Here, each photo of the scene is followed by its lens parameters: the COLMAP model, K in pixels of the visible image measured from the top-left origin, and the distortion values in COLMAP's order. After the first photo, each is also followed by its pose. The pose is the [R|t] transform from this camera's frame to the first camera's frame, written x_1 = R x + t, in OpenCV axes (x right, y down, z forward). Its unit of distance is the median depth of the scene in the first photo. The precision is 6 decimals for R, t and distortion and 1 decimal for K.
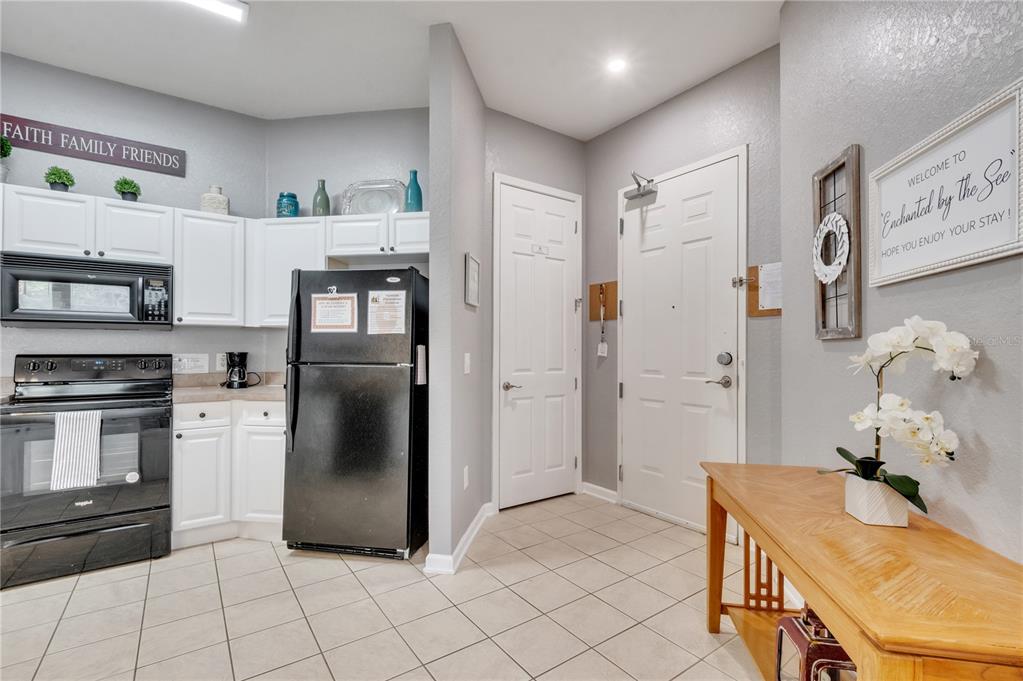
lens RADIAL K [[458.6, 0, 510.1], [0, 458.6, 344.3], [0, 0, 1]] dist [-0.000560, -0.001927]
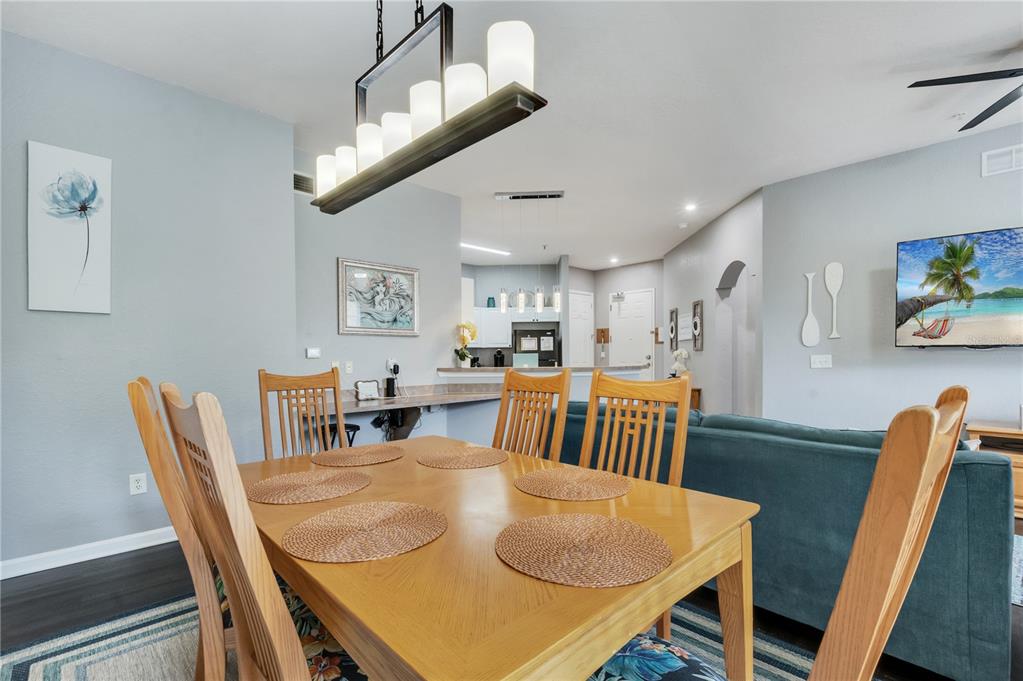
lens RADIAL K [[458.6, 0, 503.9], [0, 458.6, 363.7], [0, 0, 1]] dist [-0.000560, -0.001927]
pose [[0.990007, -0.015999, 0.140109, -0.877534], [0.011679, 0.999432, 0.031600, -0.030698], [-0.140535, -0.029648, 0.989632, -1.818886]]
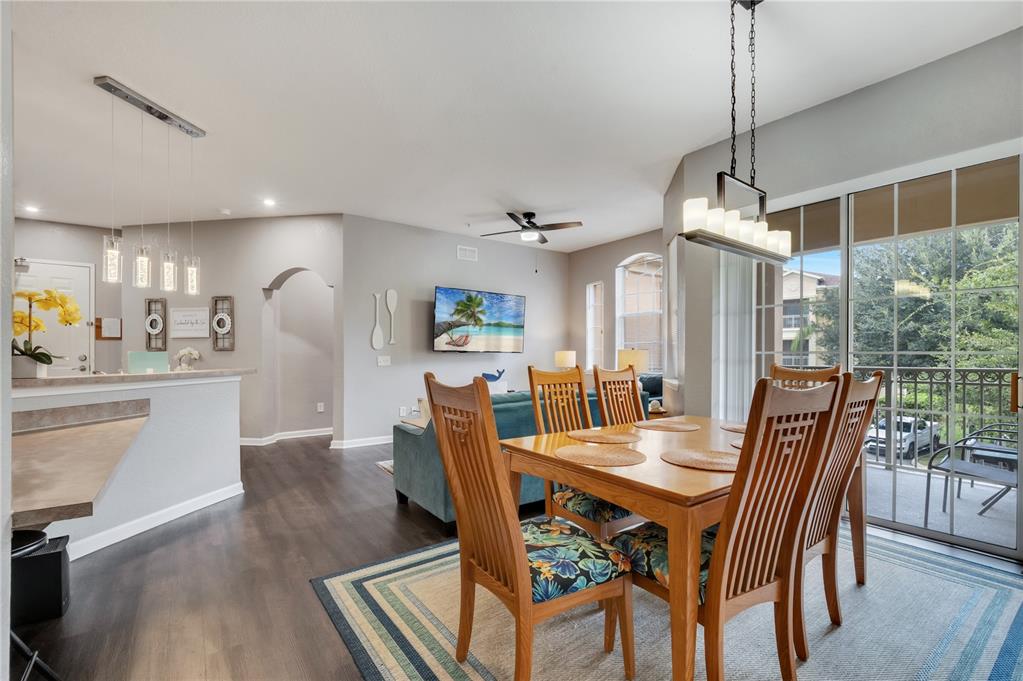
lens RADIAL K [[458.6, 0, 506.7], [0, 458.6, 353.2], [0, 0, 1]] dist [-0.000560, -0.001927]
pose [[-0.006811, -0.004624, 0.999966, -1.666622], [-0.012841, 0.999907, 0.004536, -0.026193], [-0.999894, -0.012810, -0.006870, -0.979227]]
